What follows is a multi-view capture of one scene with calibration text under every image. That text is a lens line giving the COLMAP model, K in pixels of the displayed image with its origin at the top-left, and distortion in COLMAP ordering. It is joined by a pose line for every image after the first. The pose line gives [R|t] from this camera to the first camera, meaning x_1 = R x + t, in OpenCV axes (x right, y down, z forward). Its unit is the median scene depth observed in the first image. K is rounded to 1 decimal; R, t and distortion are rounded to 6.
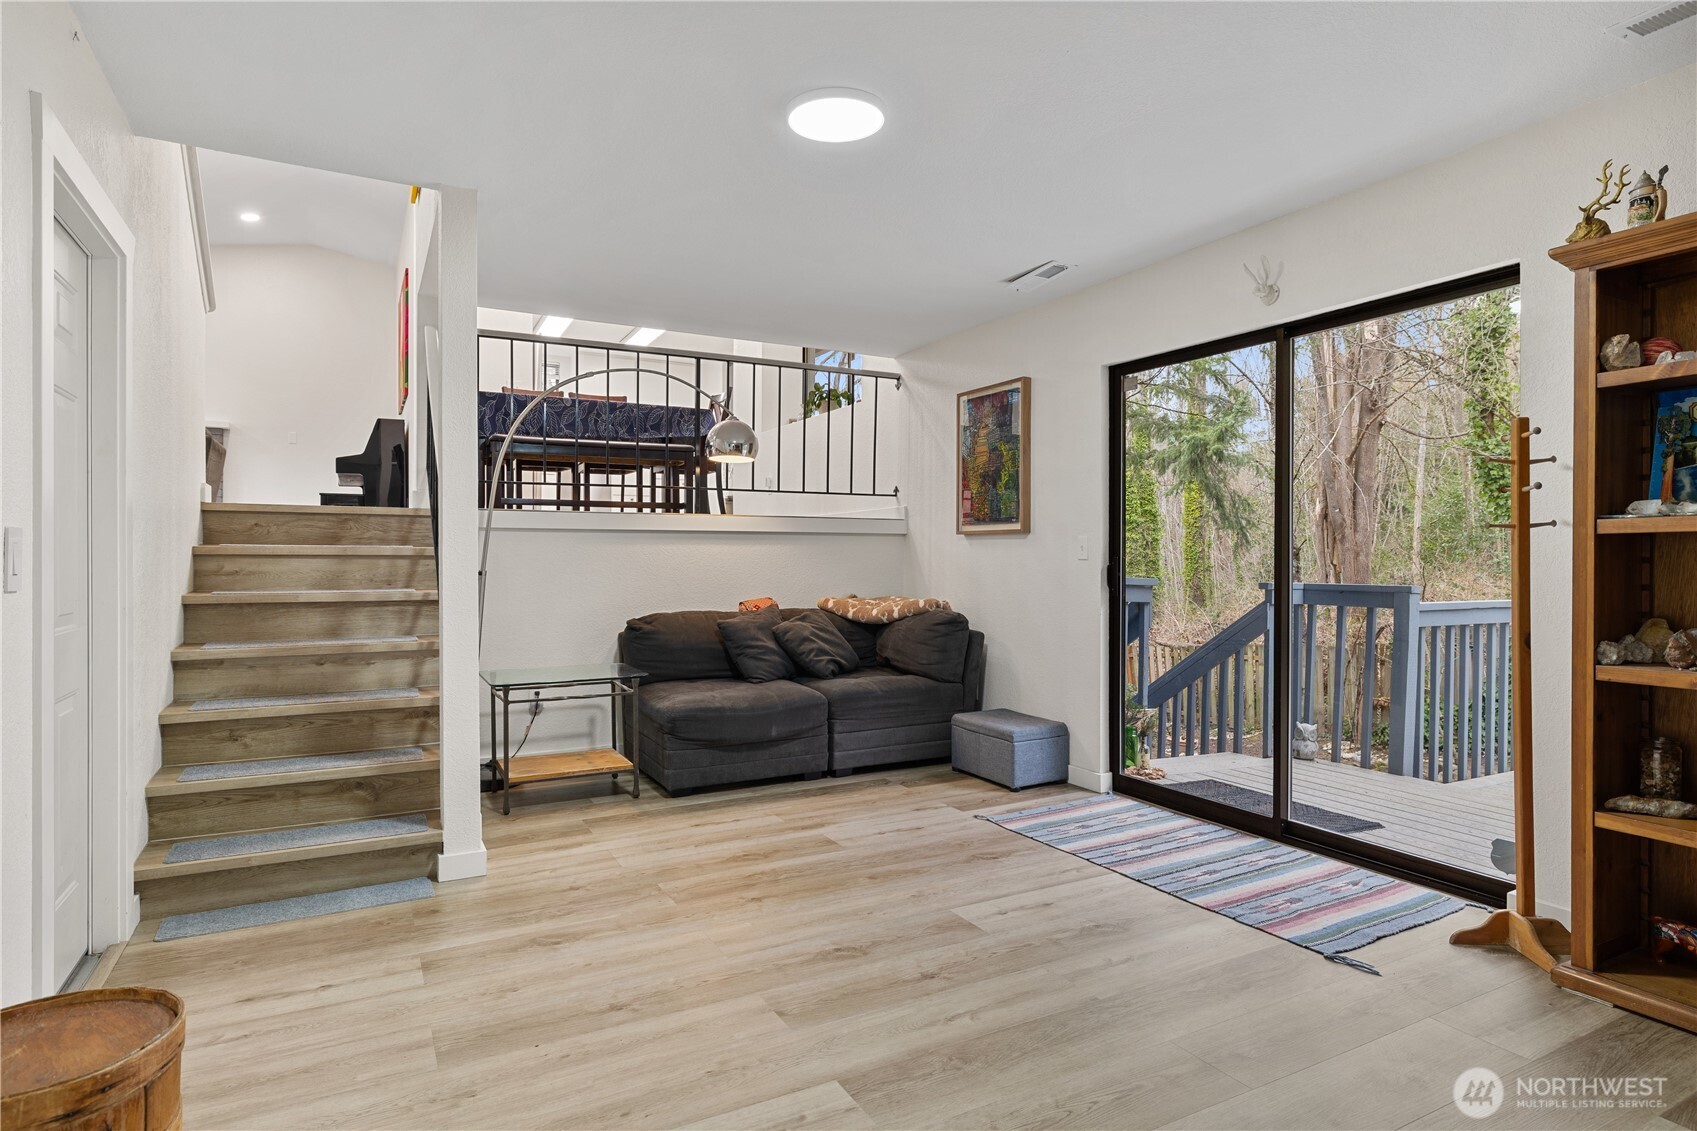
lens RADIAL K [[919.8, 0, 846.0], [0, 919.8, 563.8], [0, 0, 1]] dist [-0.001320, 0.000385]
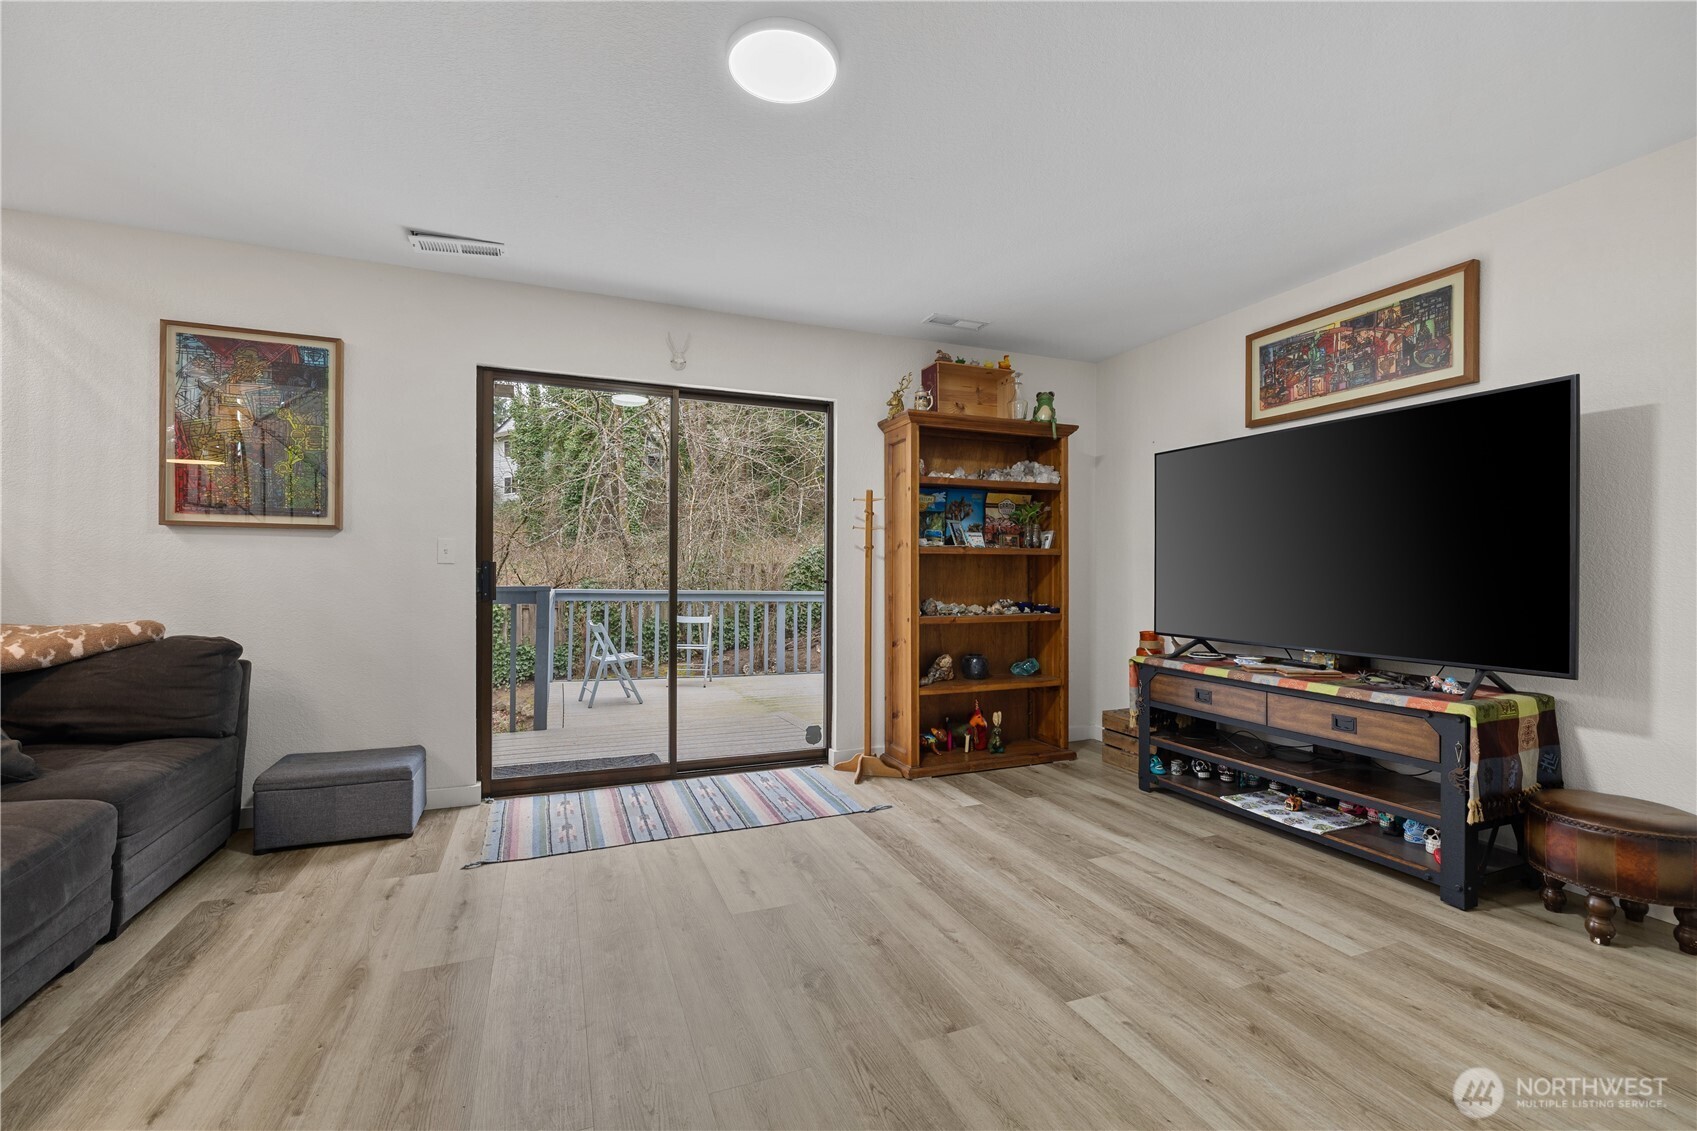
lens RADIAL K [[720.4, 0, 844.5], [0, 720.4, 572.1], [0, 0, 1]] dist [0.002410, 0.000629]
pose [[0.111170, -0.003591, 0.993795, -0.510050], [0.000715, 0.999994, 0.003533, 0.002281], [-0.993801, 0.000318, 0.111171, 0.624524]]
